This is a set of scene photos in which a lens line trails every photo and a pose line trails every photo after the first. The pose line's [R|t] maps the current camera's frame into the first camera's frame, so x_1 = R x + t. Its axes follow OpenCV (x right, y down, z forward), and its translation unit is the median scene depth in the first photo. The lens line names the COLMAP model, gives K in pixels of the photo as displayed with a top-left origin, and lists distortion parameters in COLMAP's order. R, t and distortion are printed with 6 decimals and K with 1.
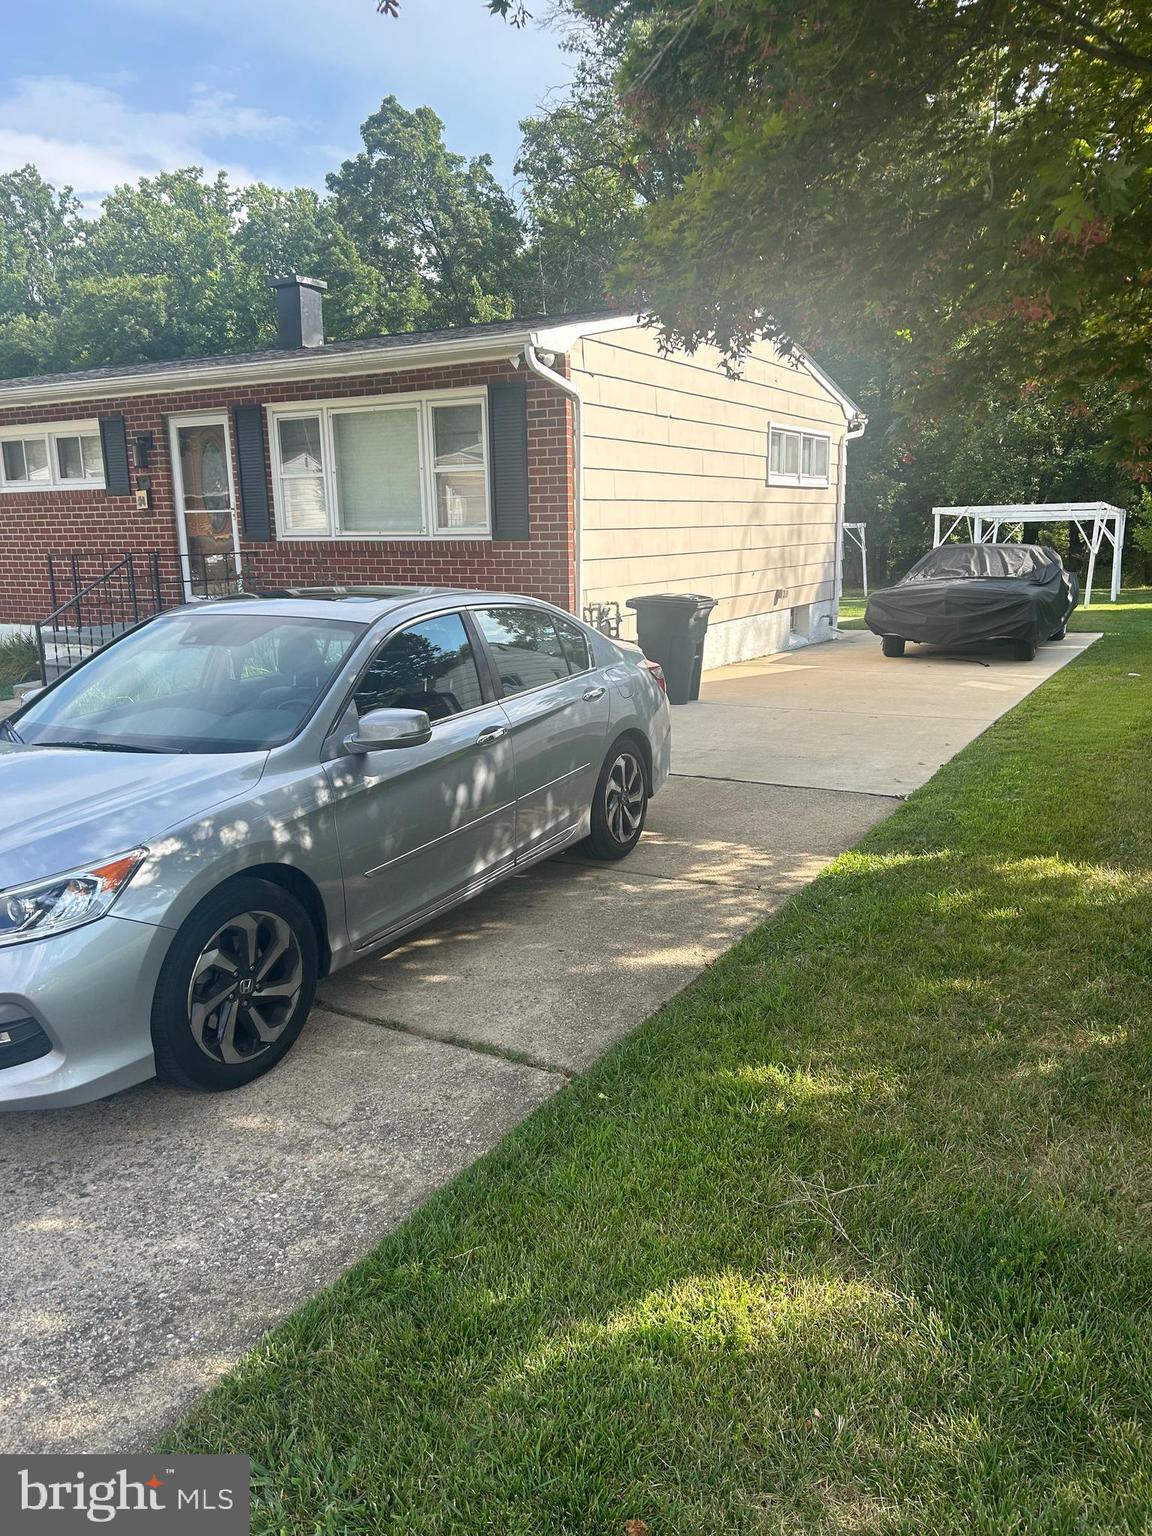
lens RADIAL K [[1138.1, 0, 576.0], [0, 1138.1, 768.0], [0, 0, 1]] dist [0.003771, -0.003126]
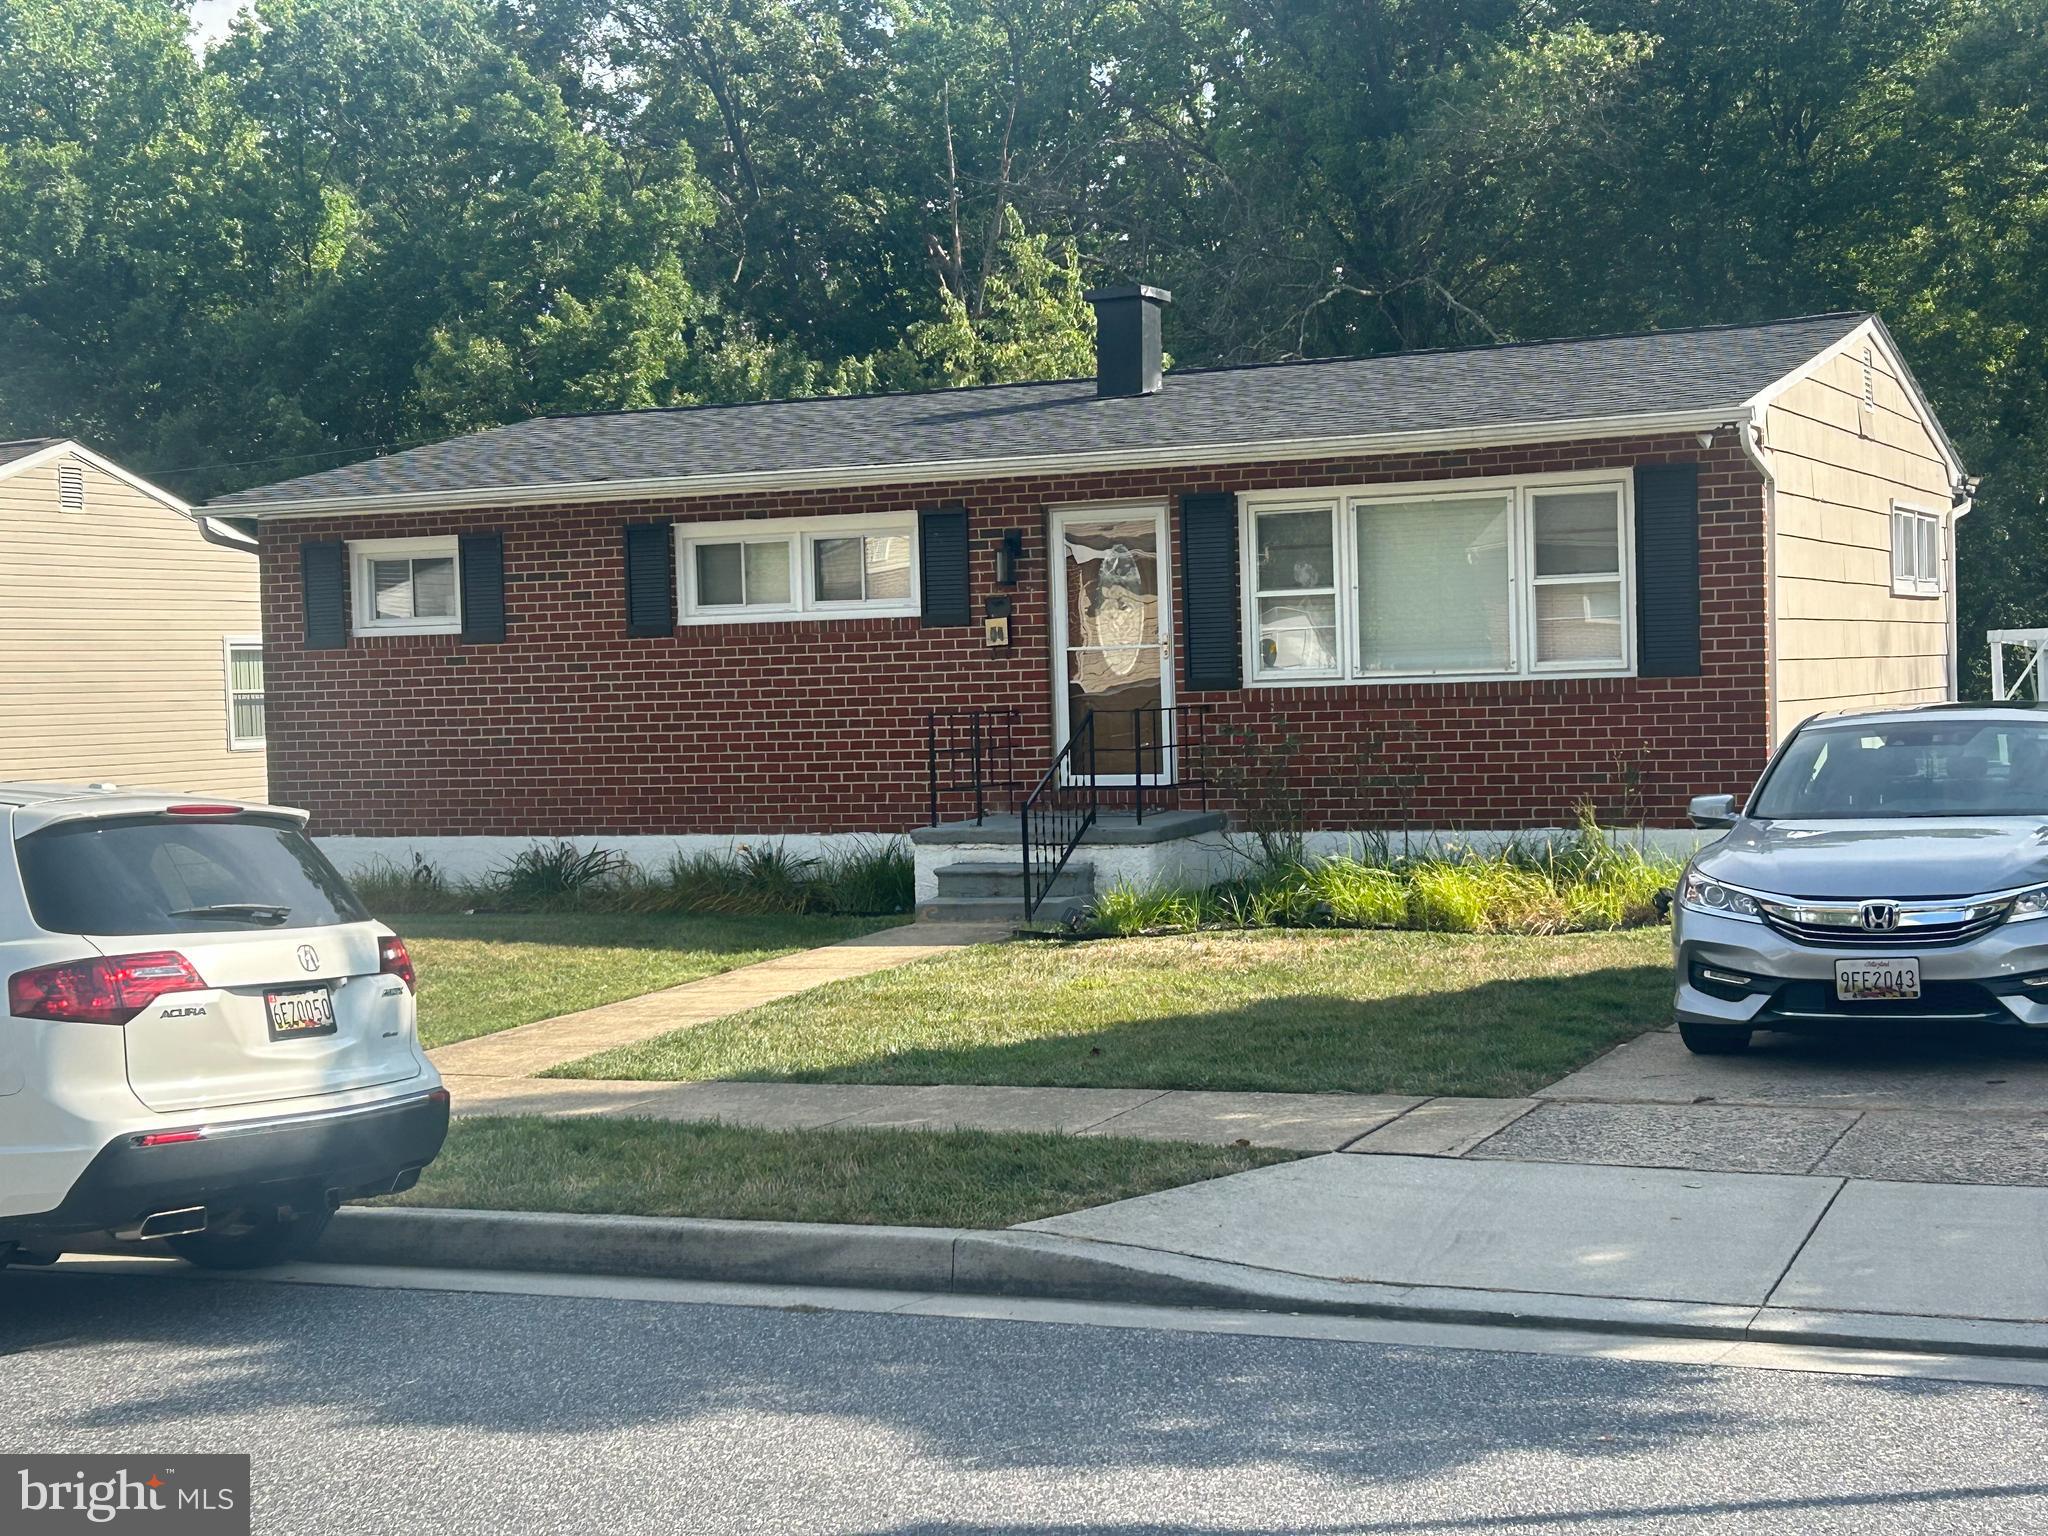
lens RADIAL K [[3103.6, 0, 1024.0], [0, 3103.6, 768.0], [0, 0, 1]] dist [0.421864, -2.113580]
pose [[0.993087, -0.018707, 0.115880, -0.578105], [0.040053, 0.981973, -0.184728, 0.170990], [-0.110335, 0.188092, 0.975934, -0.726514]]
